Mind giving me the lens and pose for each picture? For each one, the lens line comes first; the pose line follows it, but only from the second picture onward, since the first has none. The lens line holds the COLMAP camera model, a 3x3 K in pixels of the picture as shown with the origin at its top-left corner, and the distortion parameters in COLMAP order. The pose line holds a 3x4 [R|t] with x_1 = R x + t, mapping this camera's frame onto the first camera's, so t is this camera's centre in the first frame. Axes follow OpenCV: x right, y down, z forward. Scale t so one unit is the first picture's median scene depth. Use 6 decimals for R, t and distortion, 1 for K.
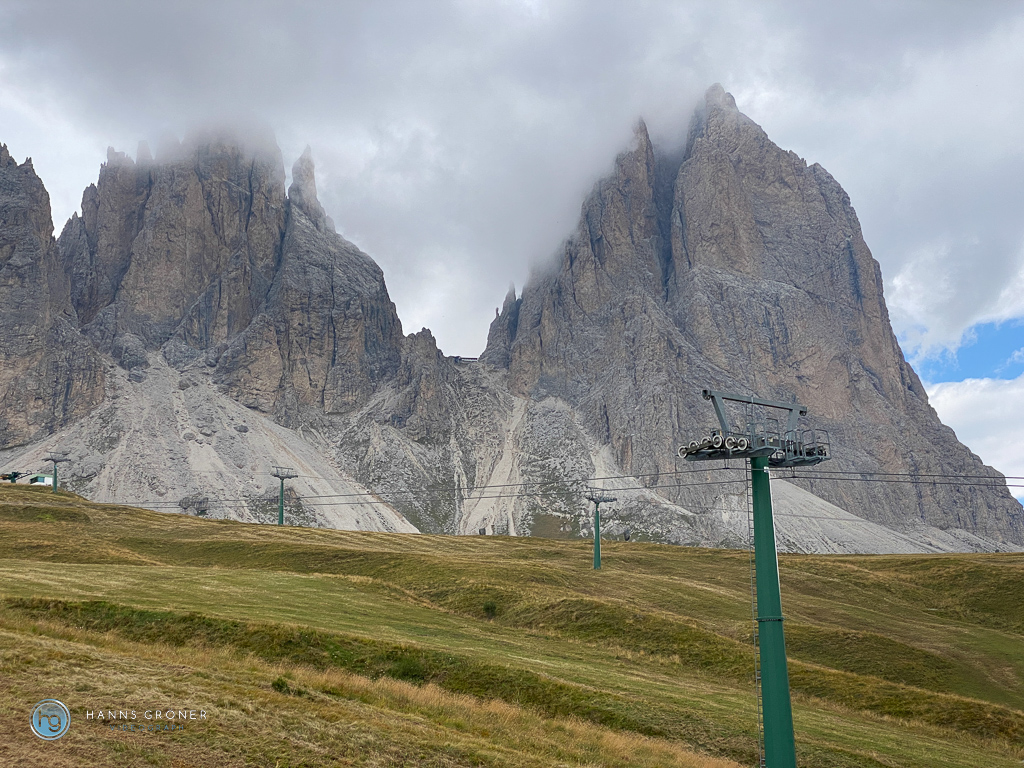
lens RADIAL K [[1519.6, 0, 529.2], [0, 1519.6, 386.1], [0, 0, 1]] dist [0.148047, 0.000000]
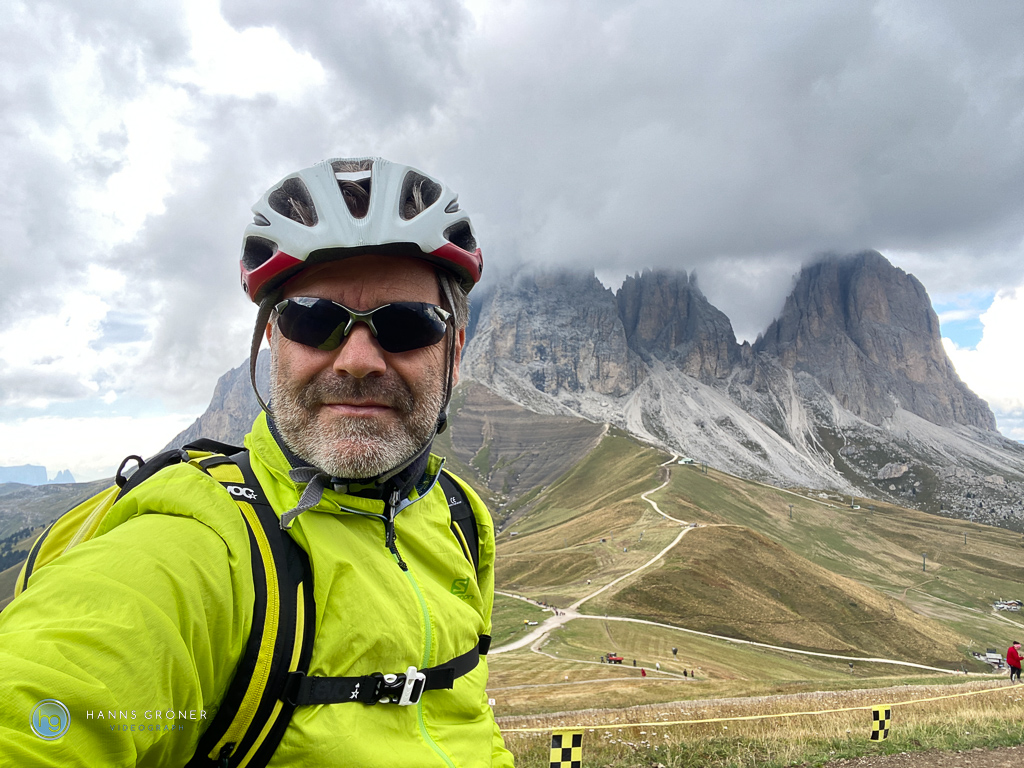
lens RADIAL K [[694.3, 0, 506.8], [0, 694.3, 382.1], [0, 0, 1]] dist [0.045181, -0.053661]
pose [[0.979948, 0.010566, -0.198974, -0.256342], [0.020265, 0.988130, 0.152276, -0.175167], [0.198221, -0.153254, 0.968102, -0.302769]]
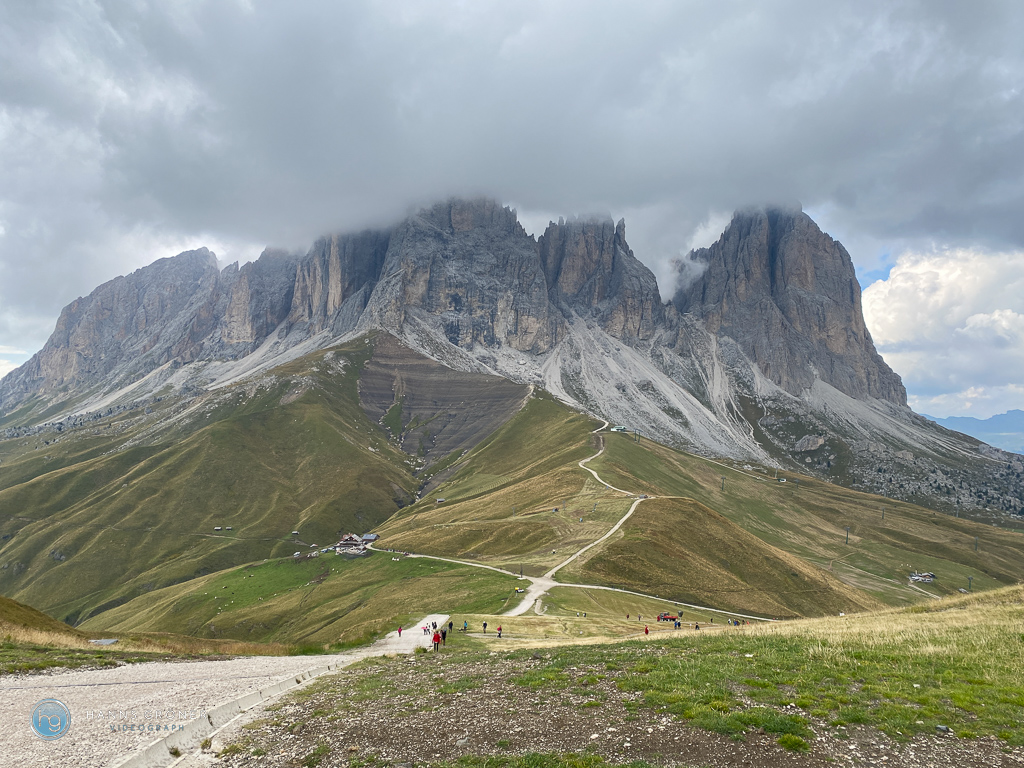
lens RADIAL K [[782.5, 0, 504.6], [0, 782.5, 381.2], [0, 0, 1]] dist [0.022125, -0.021428]
pose [[0.996441, 0.064992, -0.053679, -0.286838], [-0.052093, 0.975439, 0.214019, -0.185535], [0.066270, -0.210461, 0.975353, -0.331351]]
